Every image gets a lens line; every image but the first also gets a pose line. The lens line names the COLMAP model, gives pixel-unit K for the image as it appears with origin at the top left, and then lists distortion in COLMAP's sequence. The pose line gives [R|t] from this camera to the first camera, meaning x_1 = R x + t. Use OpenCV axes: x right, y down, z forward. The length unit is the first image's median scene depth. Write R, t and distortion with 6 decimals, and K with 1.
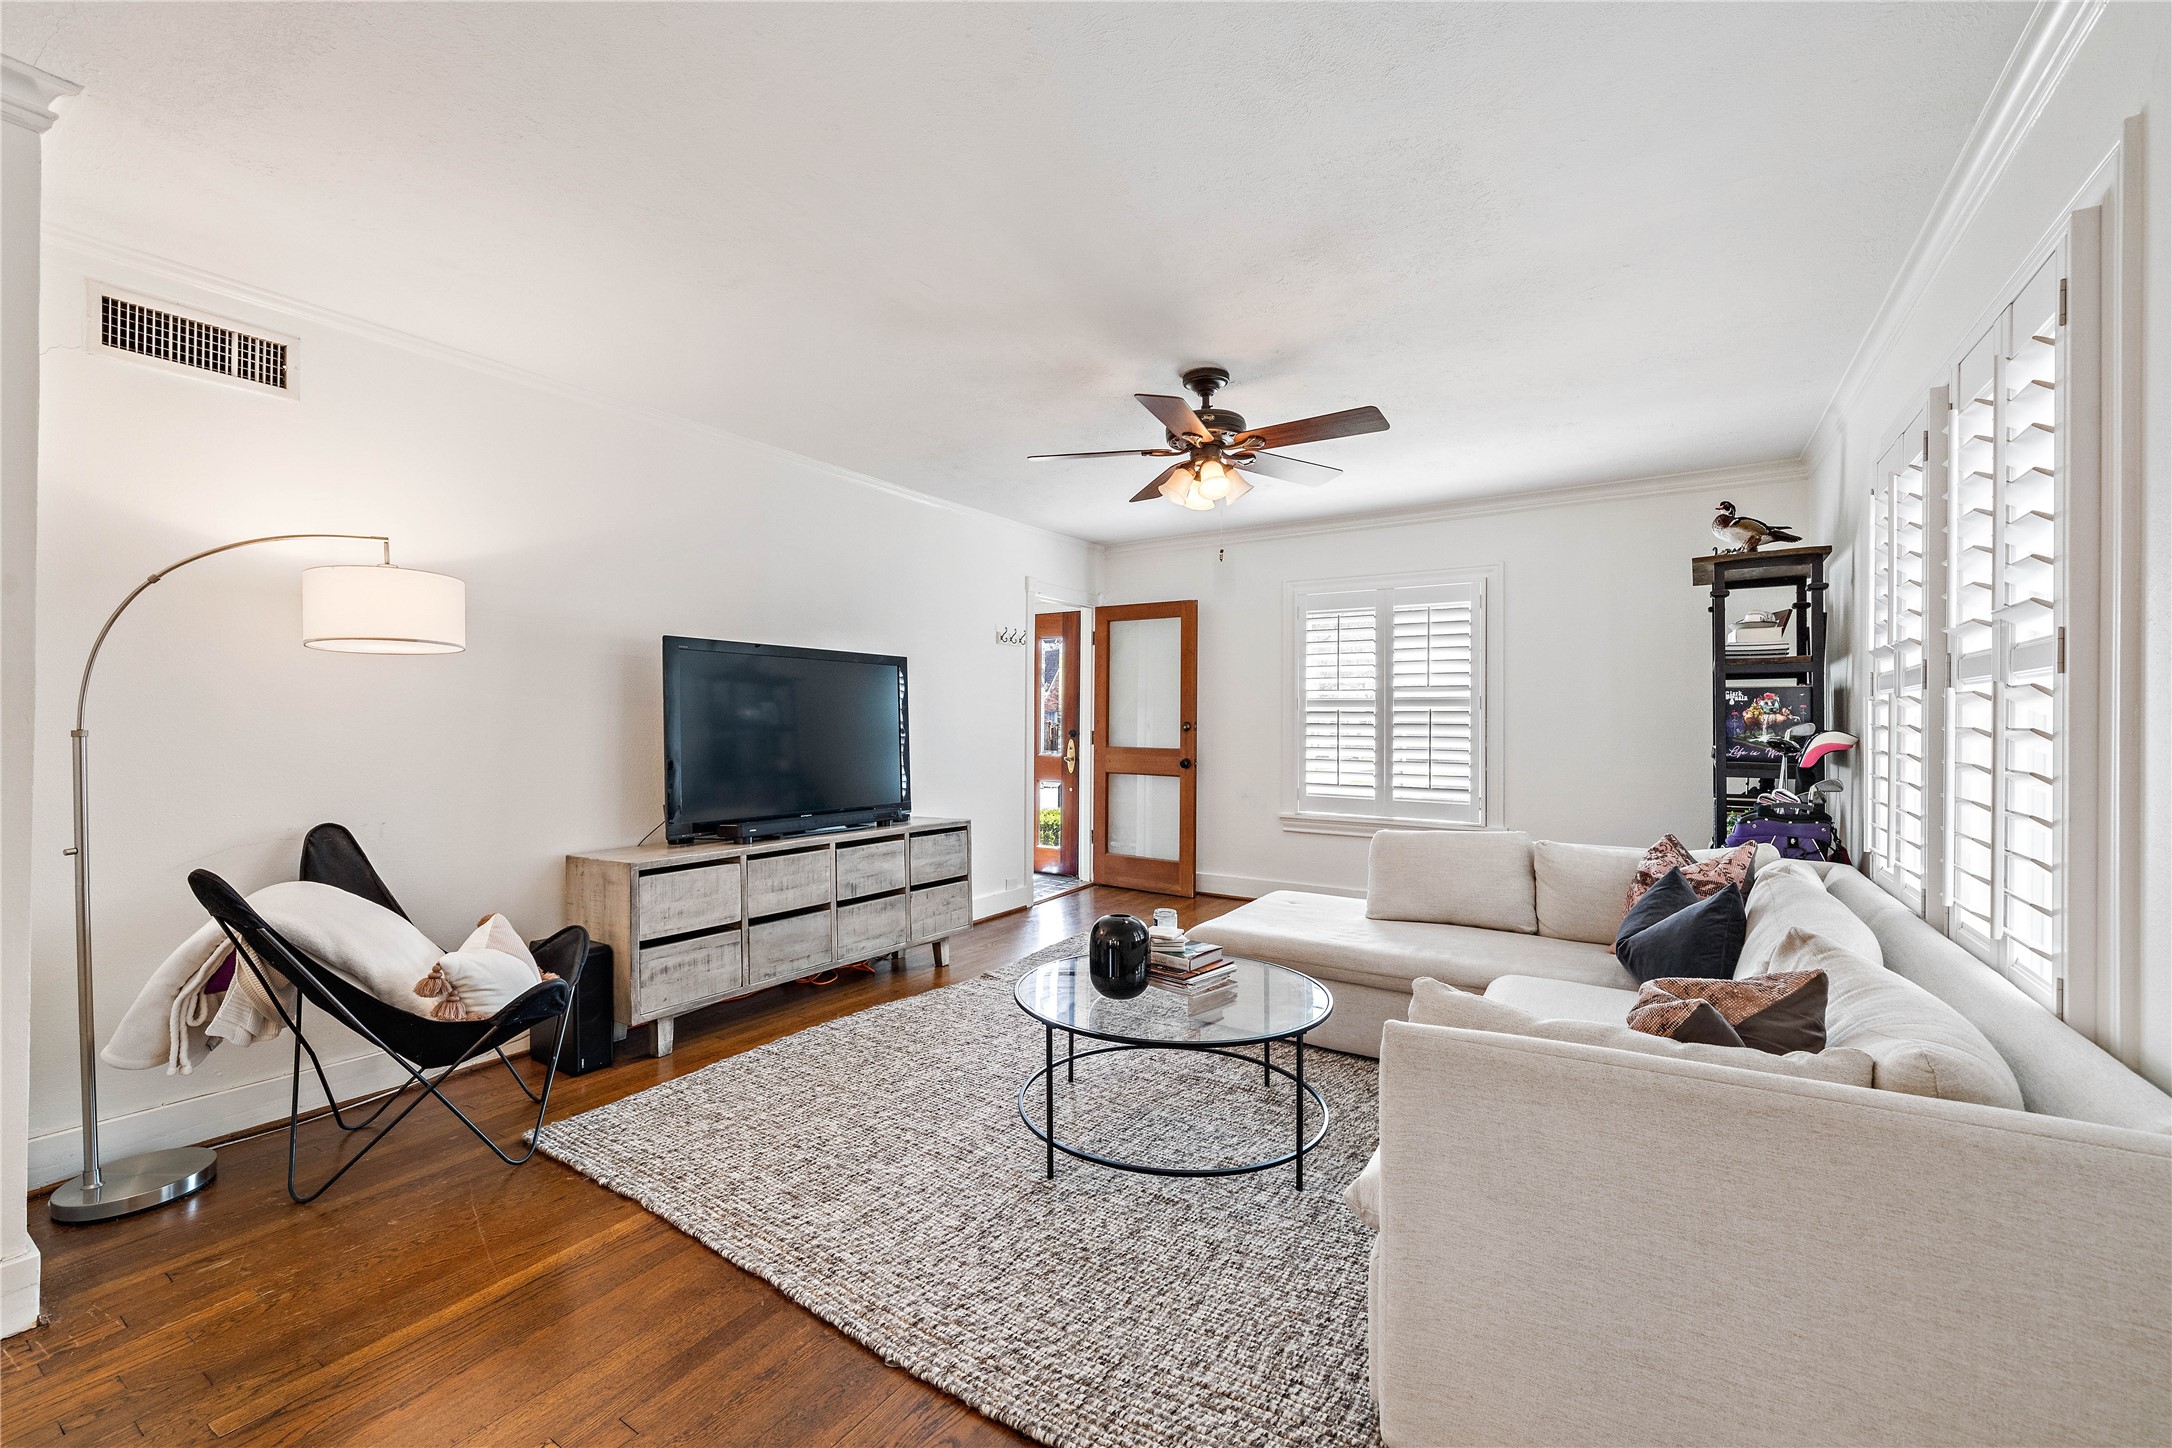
lens RADIAL K [[887.5, 0, 1080.8], [0, 887.5, 714.3], [0, 0, 1]] dist [0.000260, -0.000074]
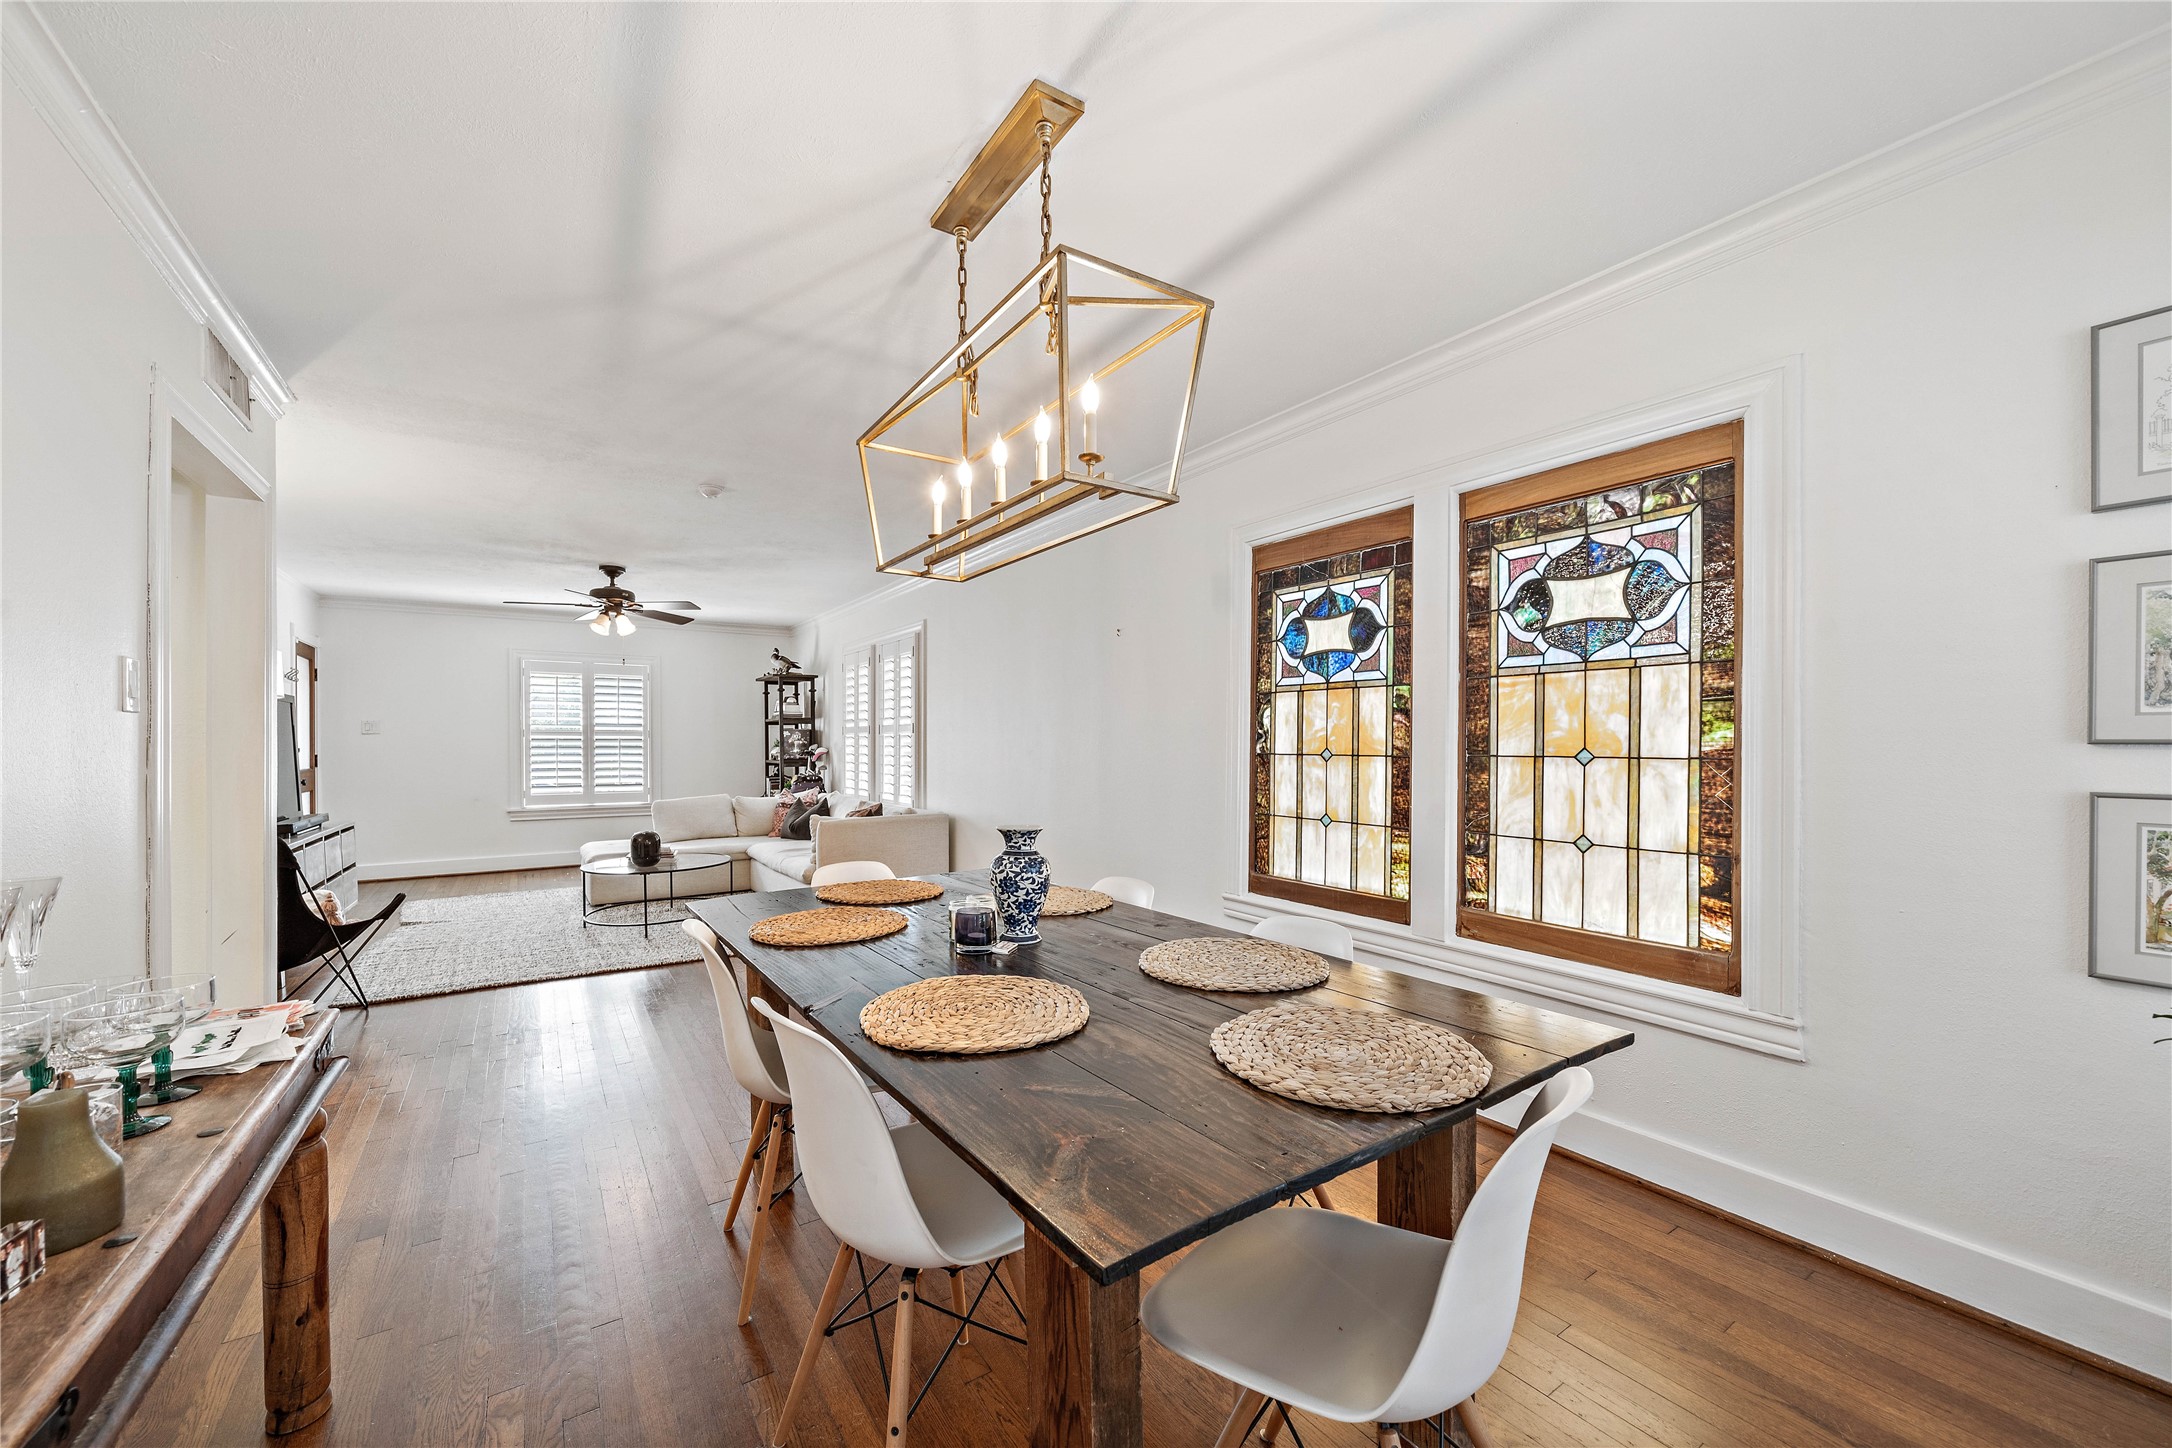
lens RADIAL K [[828.5, 0, 1030.9], [0, 828.5, 753.3], [0, 0, 1]] dist [0.000020, -0.000354]
pose [[0.423005, -0.018385, 0.905941, -0.820466], [-0.000296, 0.999791, 0.020428, -0.009193], [-0.906127, -0.008910, 0.422911, -0.442545]]
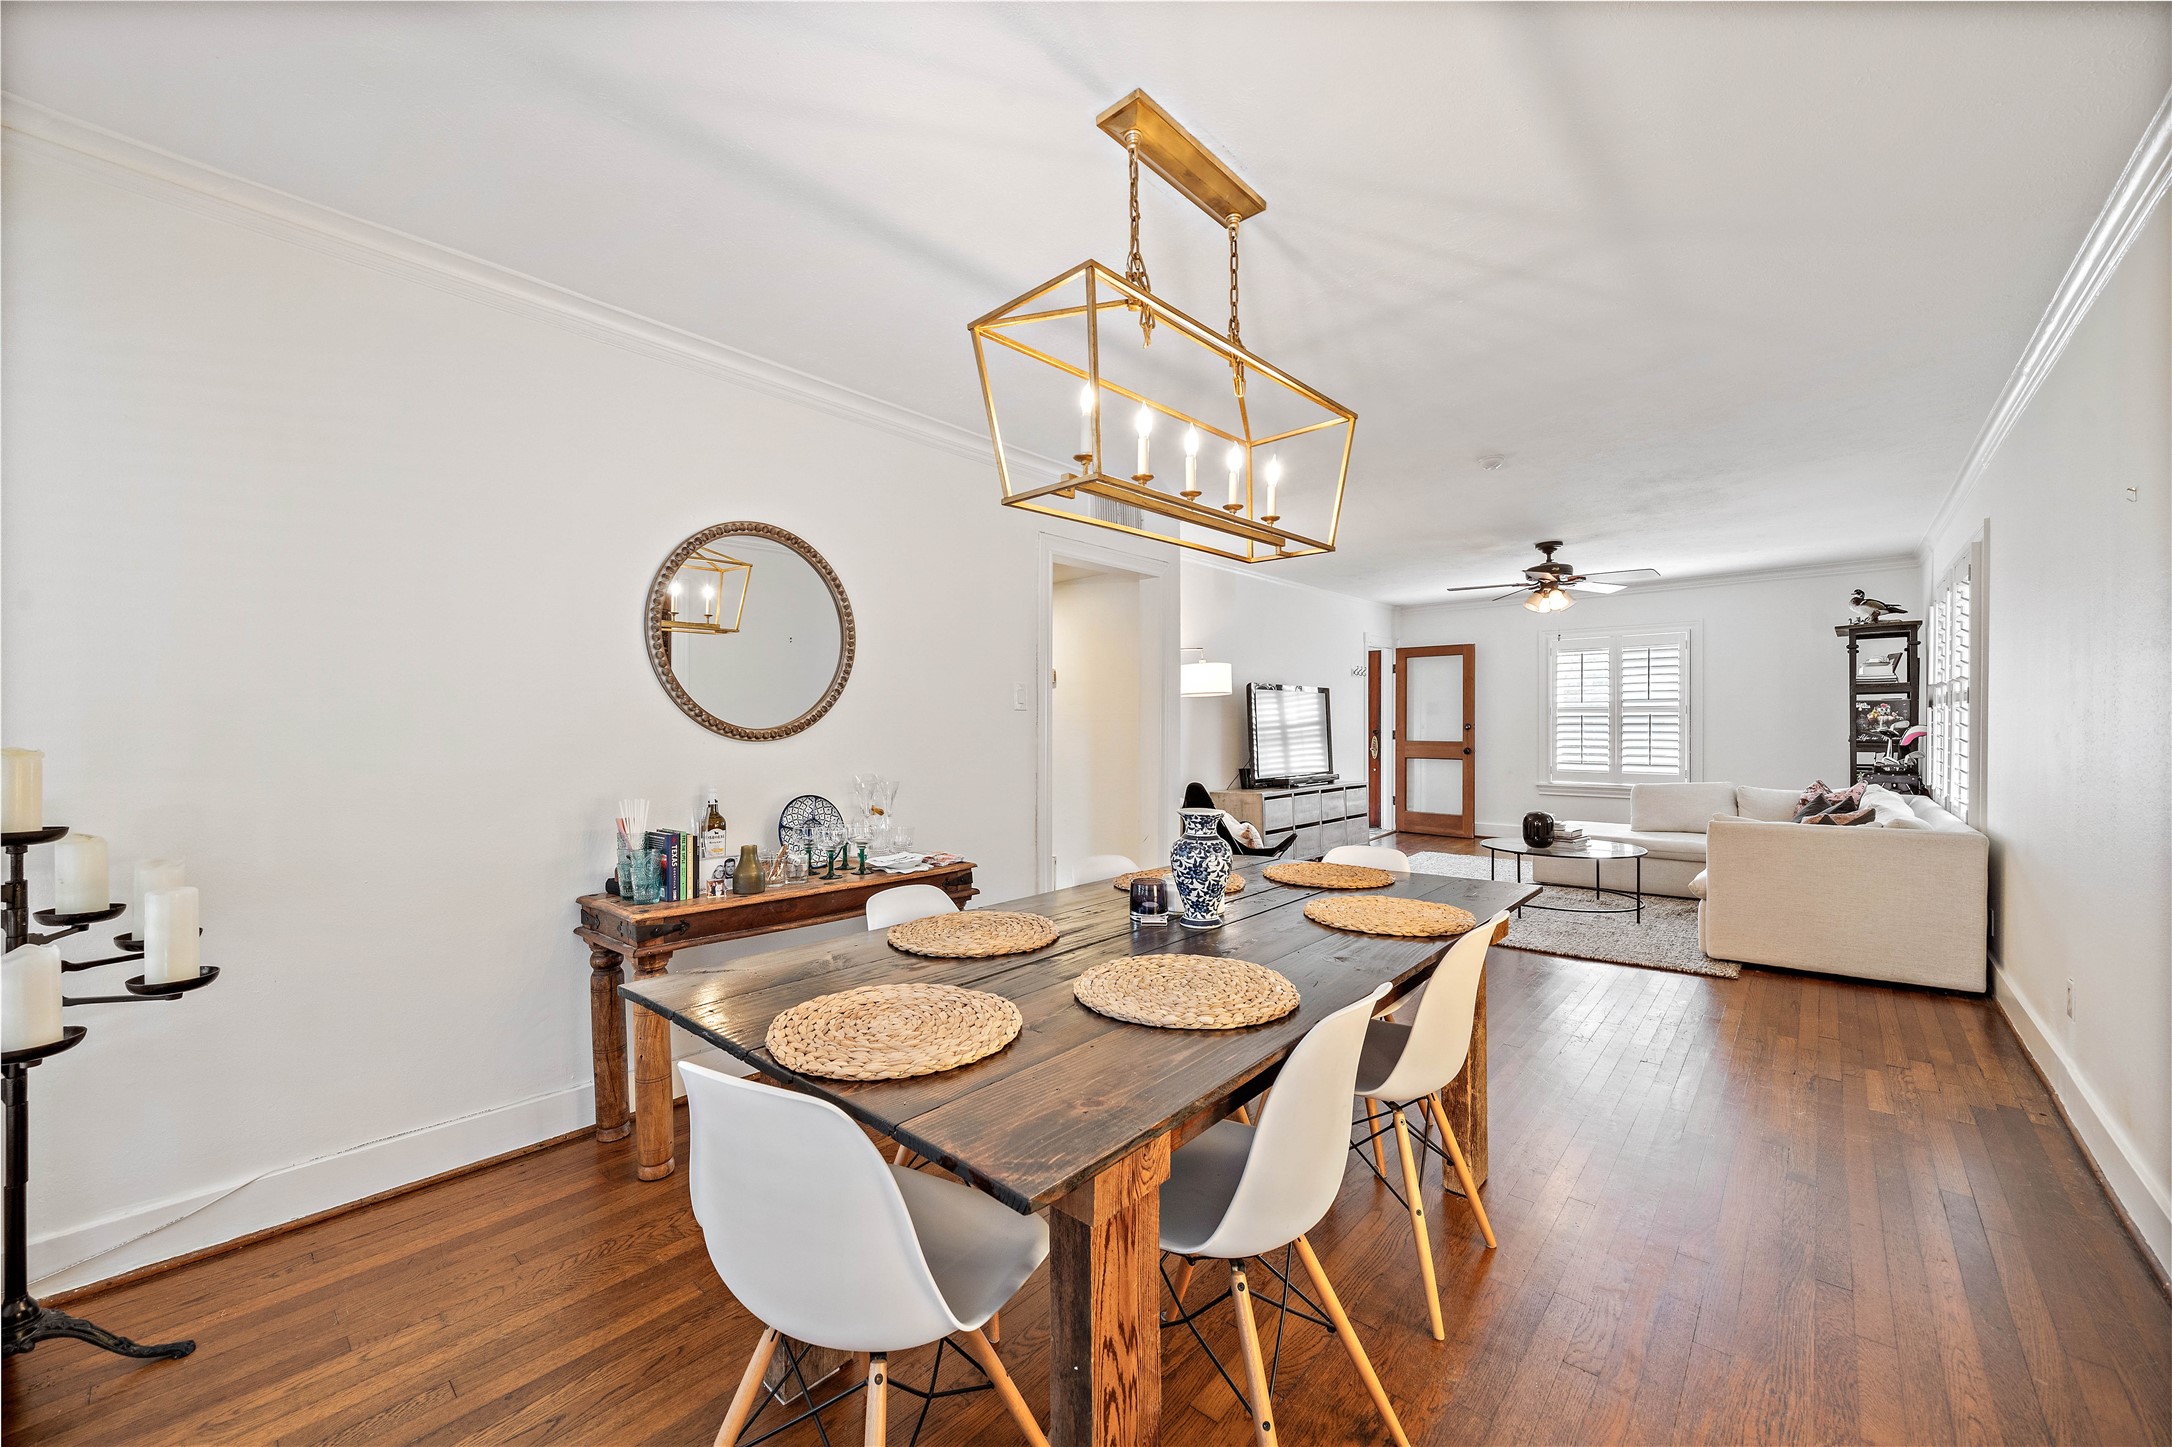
lens RADIAL K [[828.5, 0, 1078.0], [0, 828.5, 731.2], [0, 0, 1]] dist [0.000020, -0.000354]
pose [[0.988012, -0.009987, -0.154052, -0.434372], [0.012410, 0.999814, 0.014777, -0.010775], [0.153875, -0.016511, 0.987952, -0.686418]]
